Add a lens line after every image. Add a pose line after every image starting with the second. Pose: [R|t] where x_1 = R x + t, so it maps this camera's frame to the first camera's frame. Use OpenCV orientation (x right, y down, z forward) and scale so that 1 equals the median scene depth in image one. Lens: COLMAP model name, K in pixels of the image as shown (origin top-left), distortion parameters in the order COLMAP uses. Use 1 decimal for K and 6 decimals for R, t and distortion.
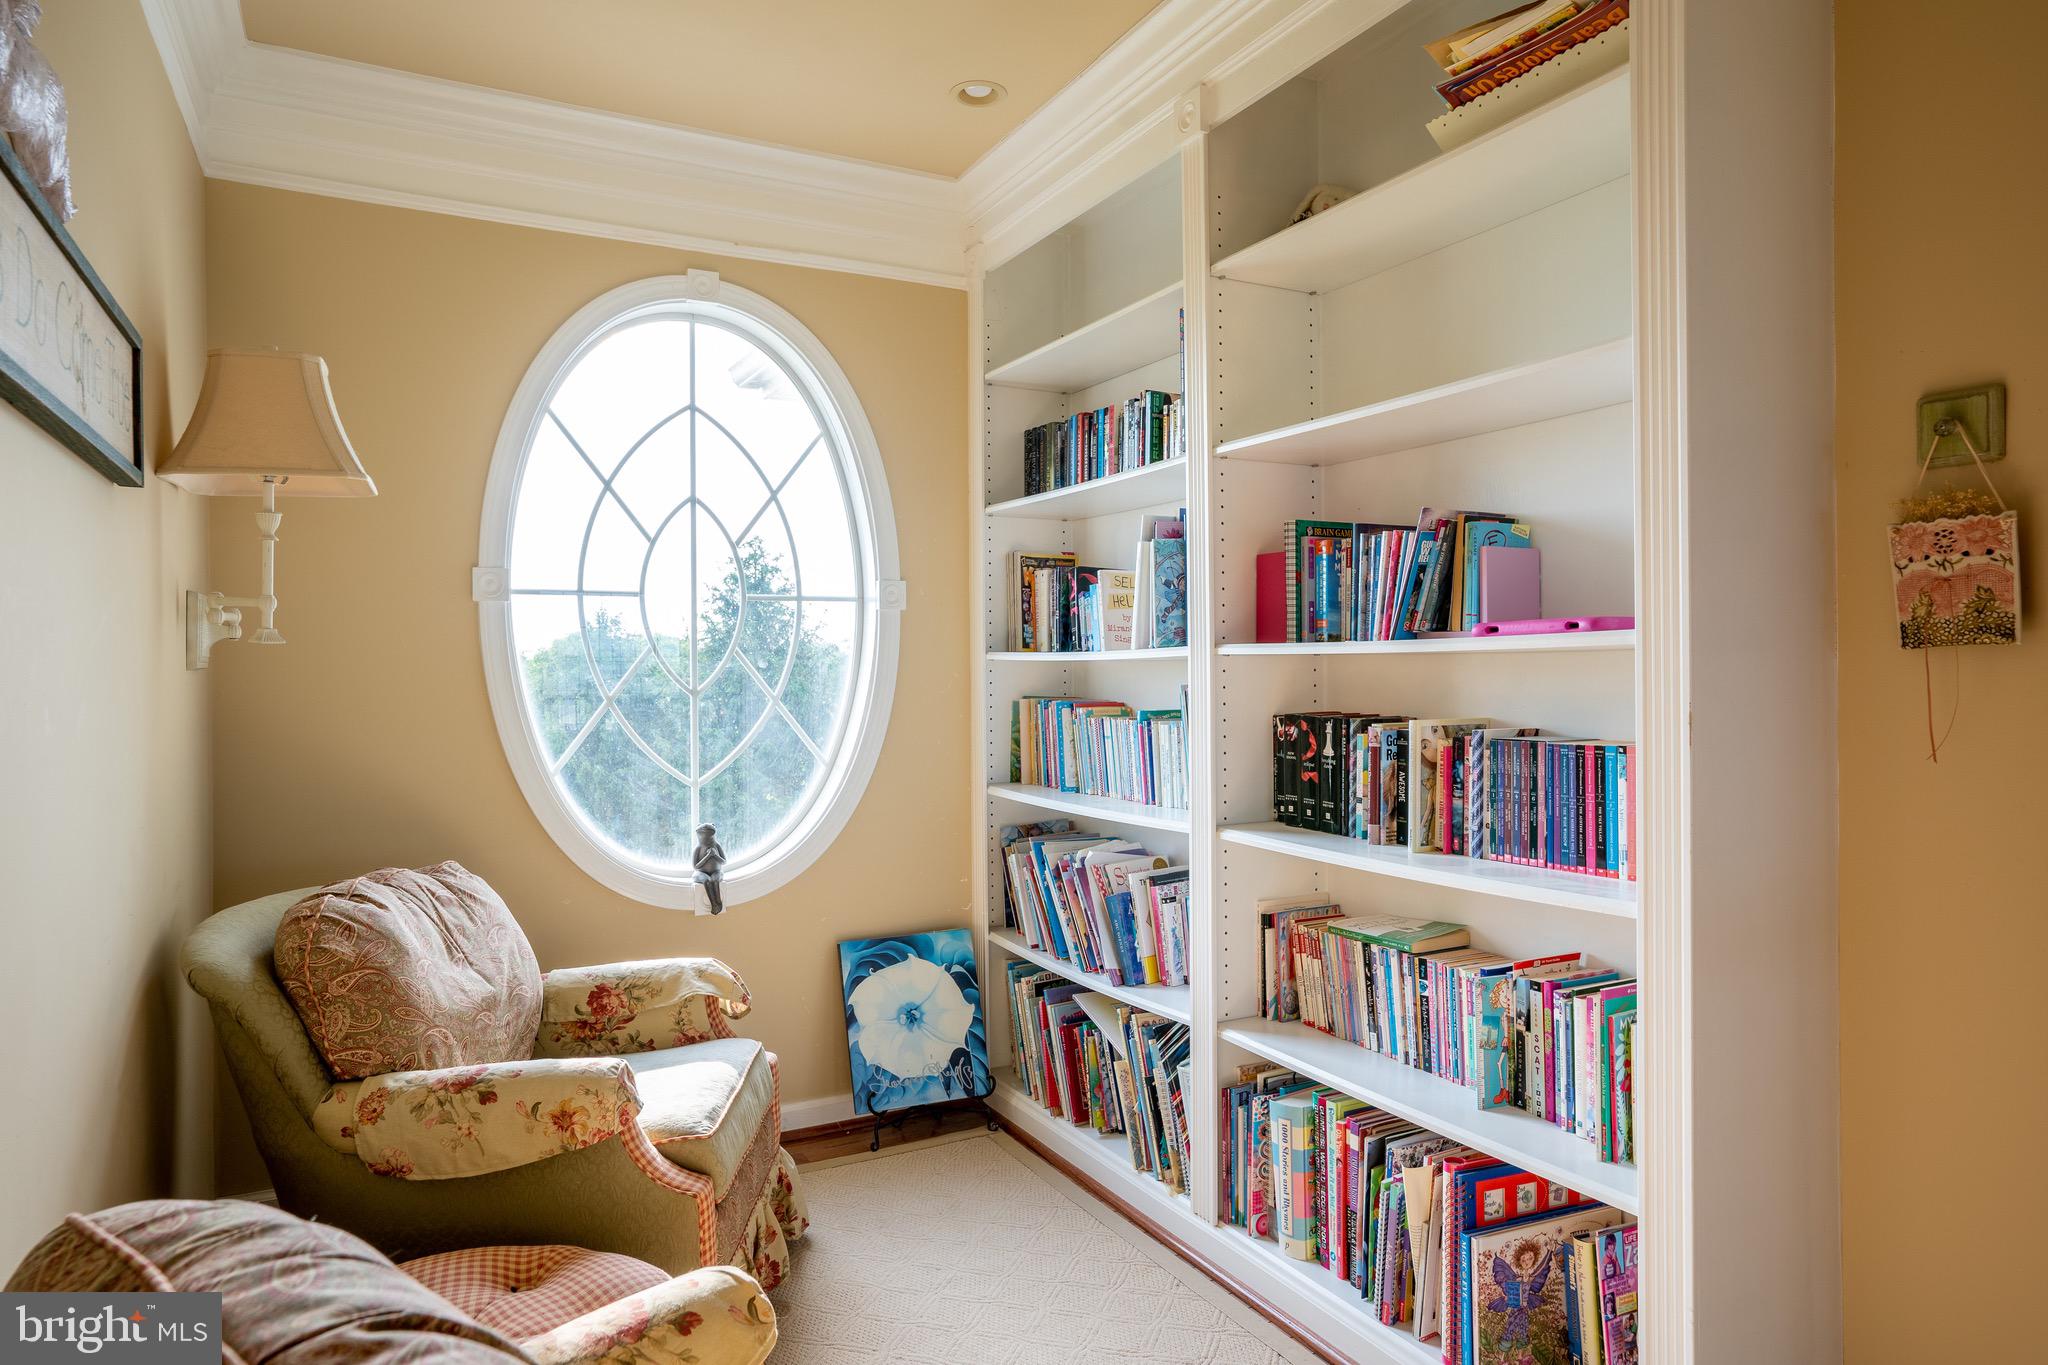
lens RADIAL K [[1226.0, 0, 1024.0], [0, 1226.0, 676.1], [0, 0, 1]] dist [-0.012819, 0.008784]
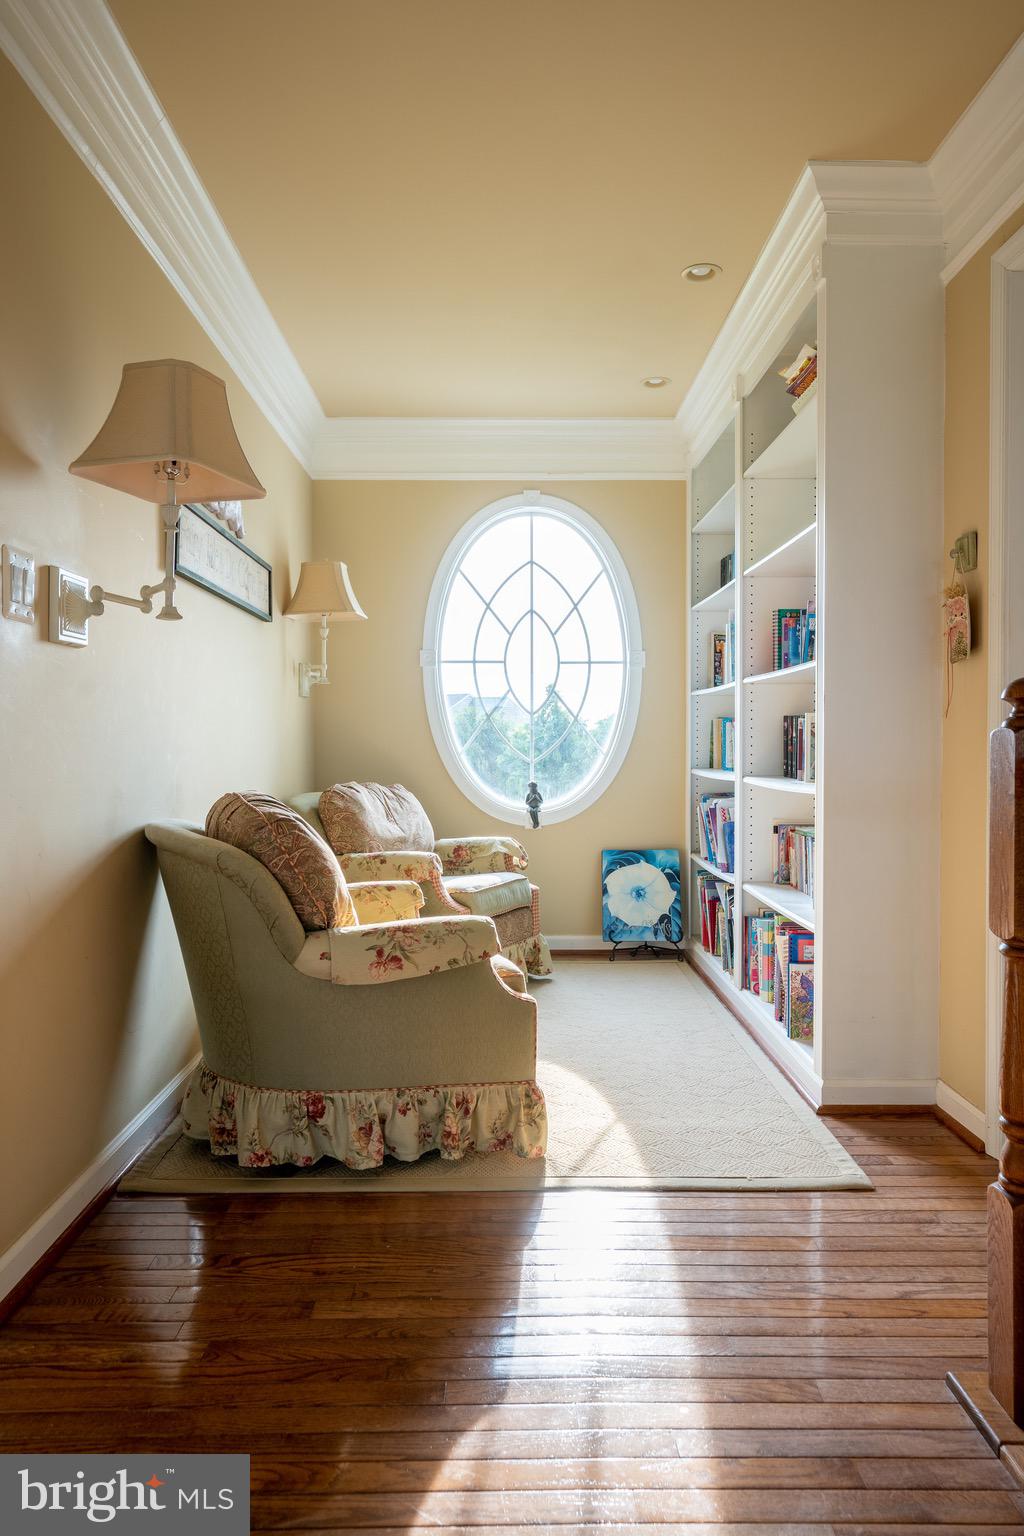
lens RADIAL K [[1049.6, 0, 512.7], [0, 1049.6, 764.7], [0, 0, 1]] dist [0.008628, 0.000243]
pose [[0.886657, 0.017466, -0.462097, 0.473515], [-0.008462, 0.999732, 0.021551, 0.060172], [0.462349, -0.015198, 0.886568, -0.467816]]
